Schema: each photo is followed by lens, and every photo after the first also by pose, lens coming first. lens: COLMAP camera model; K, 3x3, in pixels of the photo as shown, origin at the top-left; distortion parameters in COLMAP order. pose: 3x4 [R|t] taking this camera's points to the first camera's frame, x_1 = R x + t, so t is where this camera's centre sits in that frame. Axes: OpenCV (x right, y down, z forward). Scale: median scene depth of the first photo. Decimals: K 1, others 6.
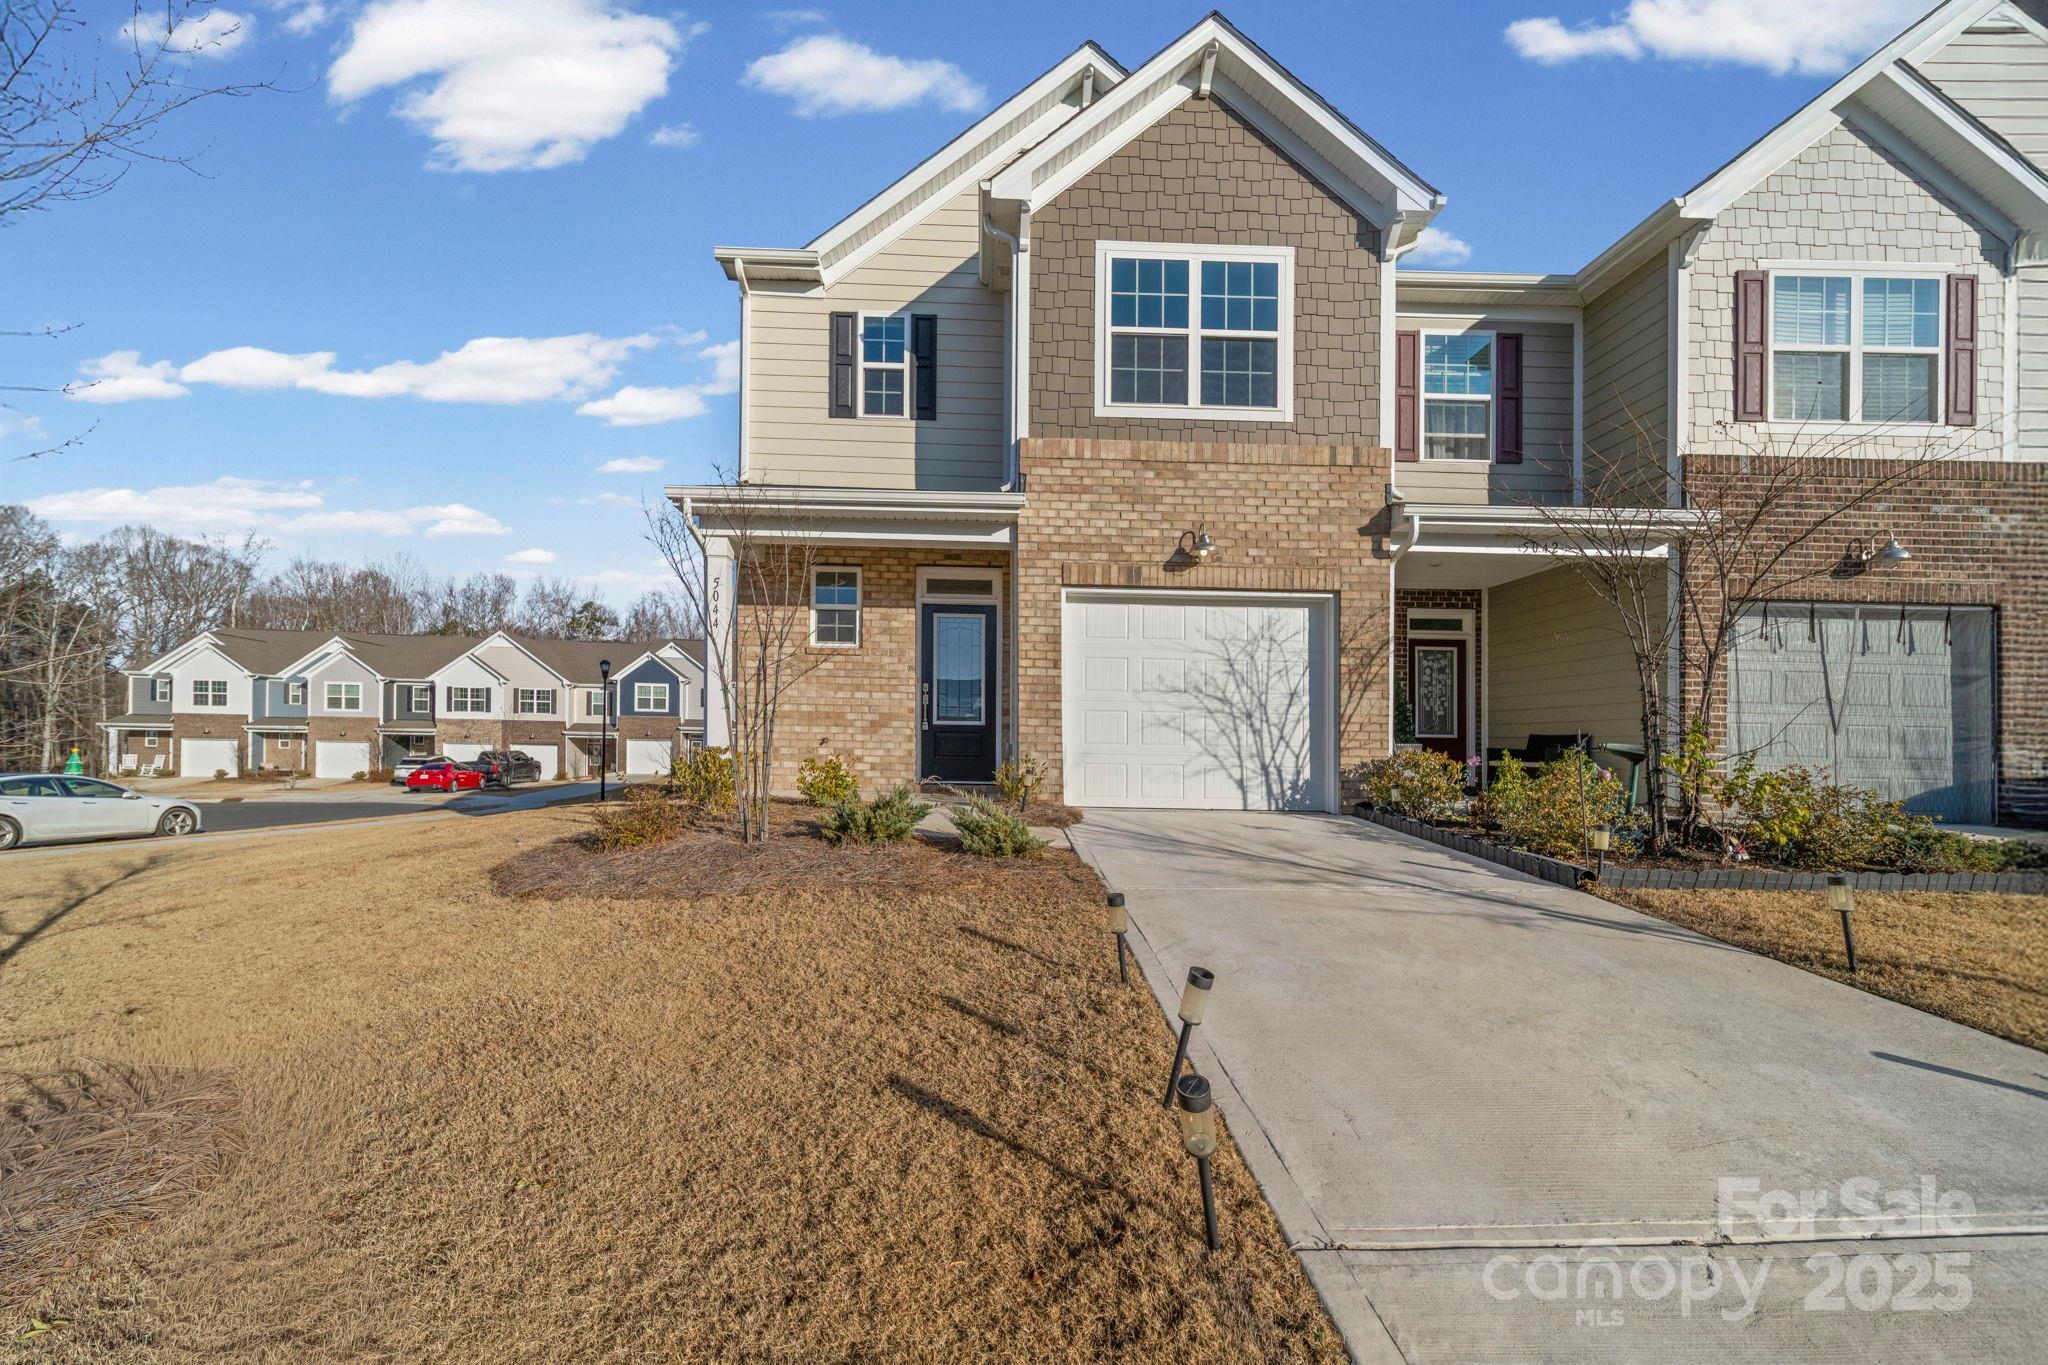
lens RADIAL K [[777.7, 0, 1024.0], [0, 777.7, 682.5], [0, 0, 1]] dist [0.005698, 0.000073]
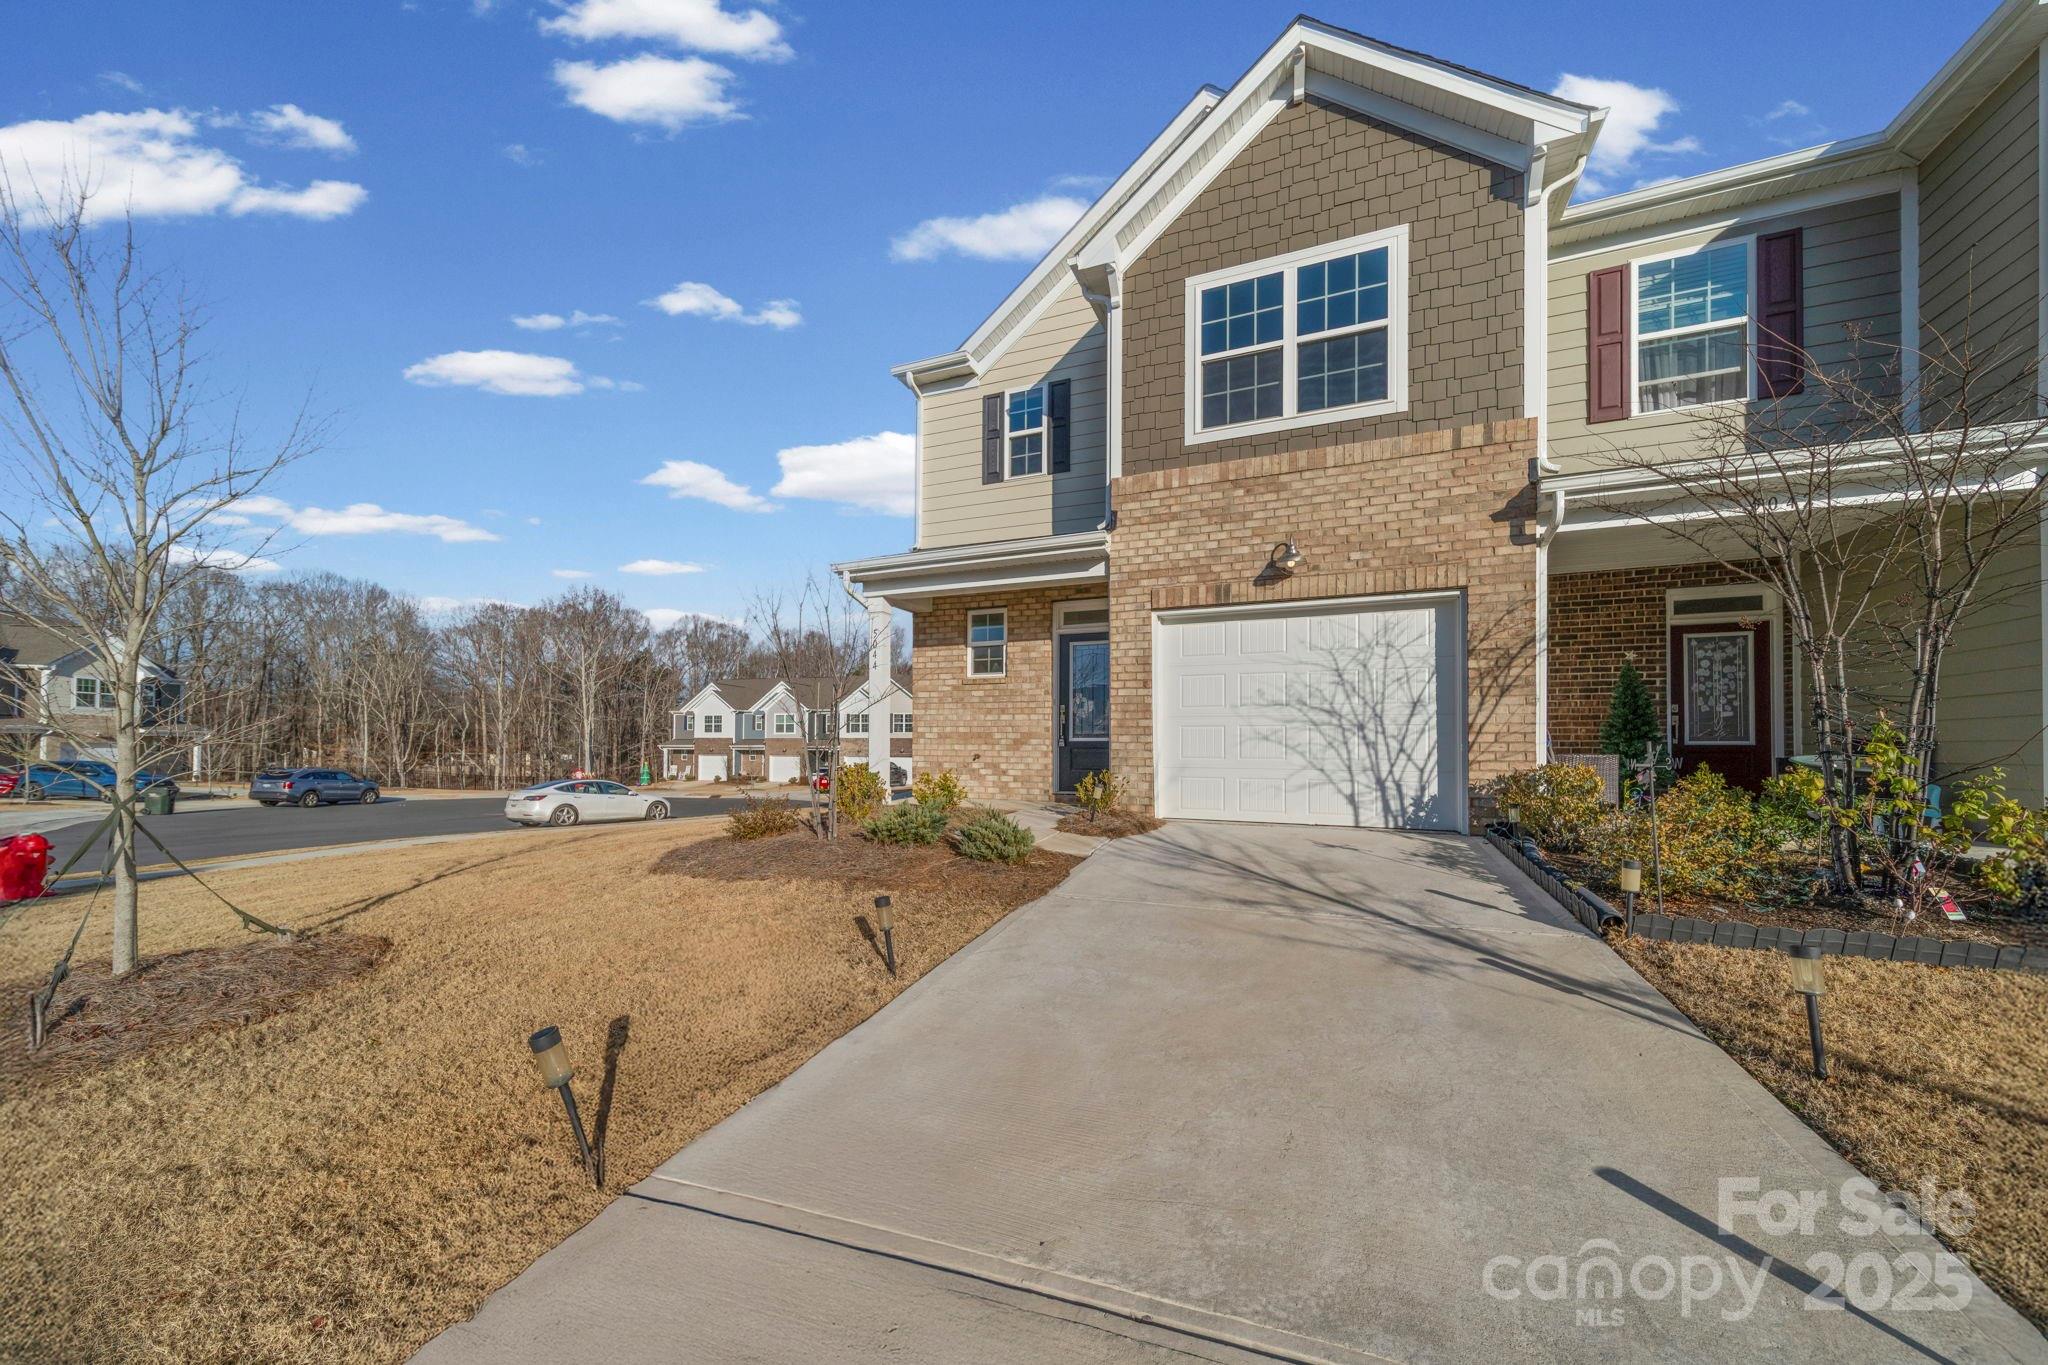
lens RADIAL K [[714.2, 0, 1031.2], [0, 714.2, 686.0], [0, 0, 1]] dist [0.005928, 0.000015]
pose [[0.911651, -0.047982, -0.408155, 0.266660], [0.042046, 0.998839, -0.023510, -0.004049], [0.408810, 0.004272, 0.912610, 0.035188]]
